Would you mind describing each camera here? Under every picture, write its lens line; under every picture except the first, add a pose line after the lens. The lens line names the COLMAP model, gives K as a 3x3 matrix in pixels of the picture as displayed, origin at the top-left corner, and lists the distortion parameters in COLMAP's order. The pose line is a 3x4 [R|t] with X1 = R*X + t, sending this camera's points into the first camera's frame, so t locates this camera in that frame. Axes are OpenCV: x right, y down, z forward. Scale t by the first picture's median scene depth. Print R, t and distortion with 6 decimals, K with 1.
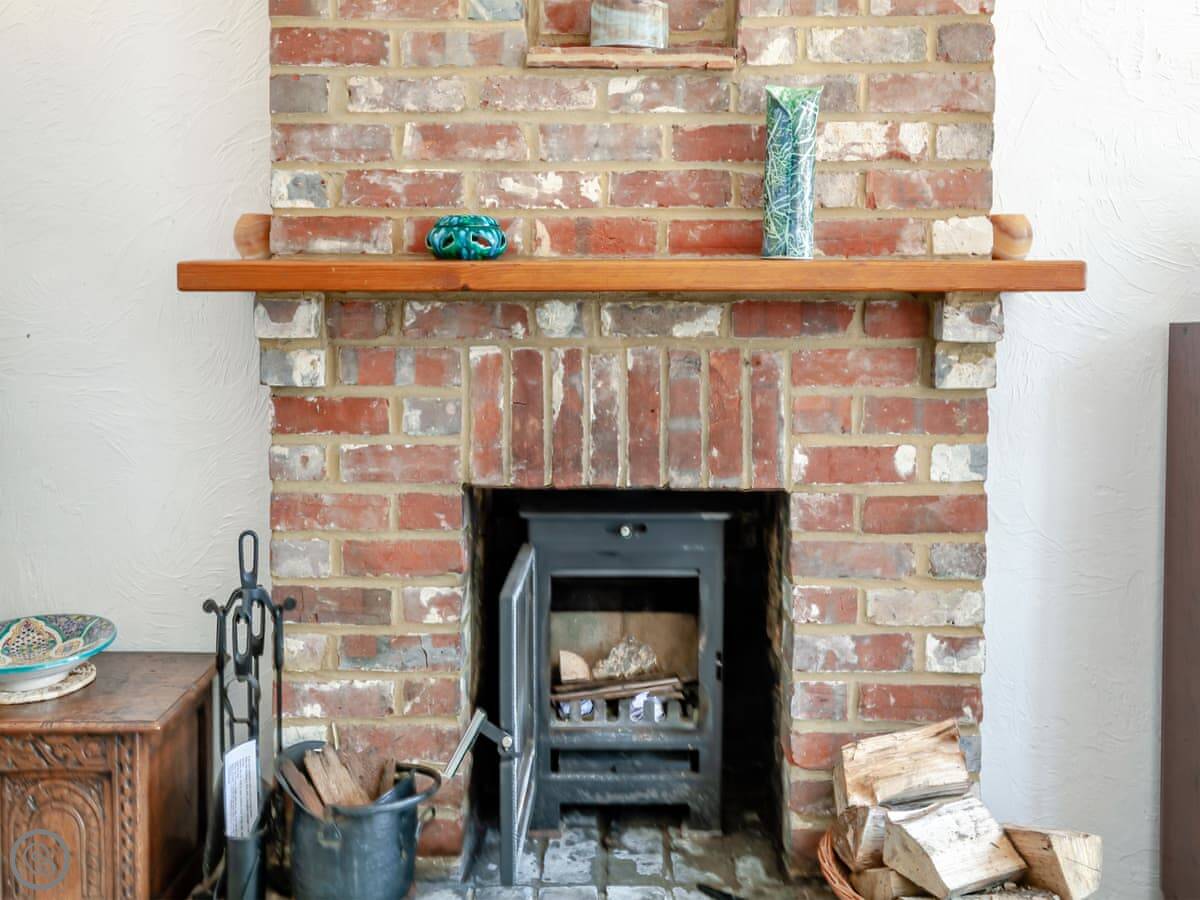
lens RADIAL K [[1087.8, 0, 600.2], [0, 1087.8, 372.7], [0, 0, 1]] dist [0.014212, 0.007301]
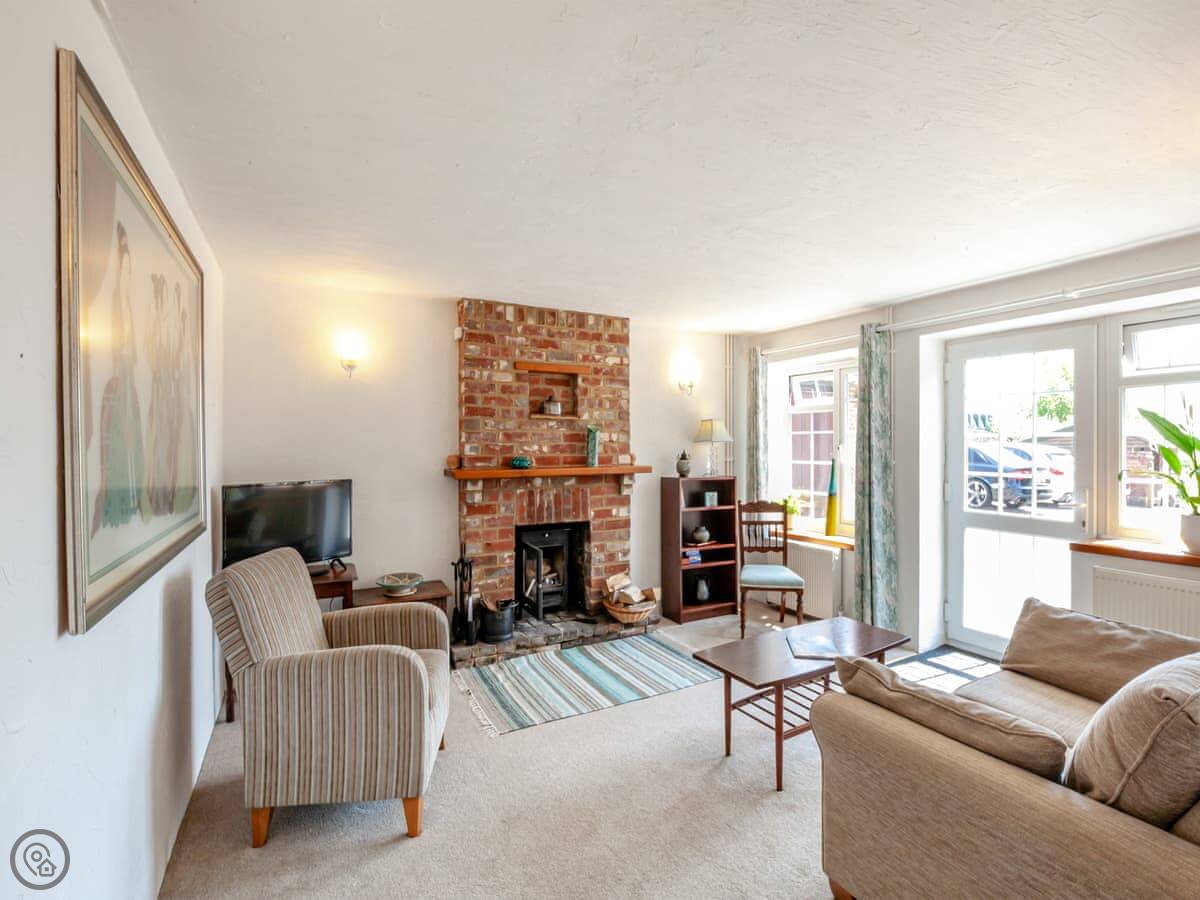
lens RADIAL K [[555.1, 0, 605.8], [0, 555.1, 448.4], [0, 0, 1]] dist [-0.023303, 0.000206]
pose [[0.866982, -0.007331, 0.498285, -0.828674], [0.023874, 0.999355, -0.026836, -0.110712], [-0.497767, 0.035163, 0.866598, -0.875692]]
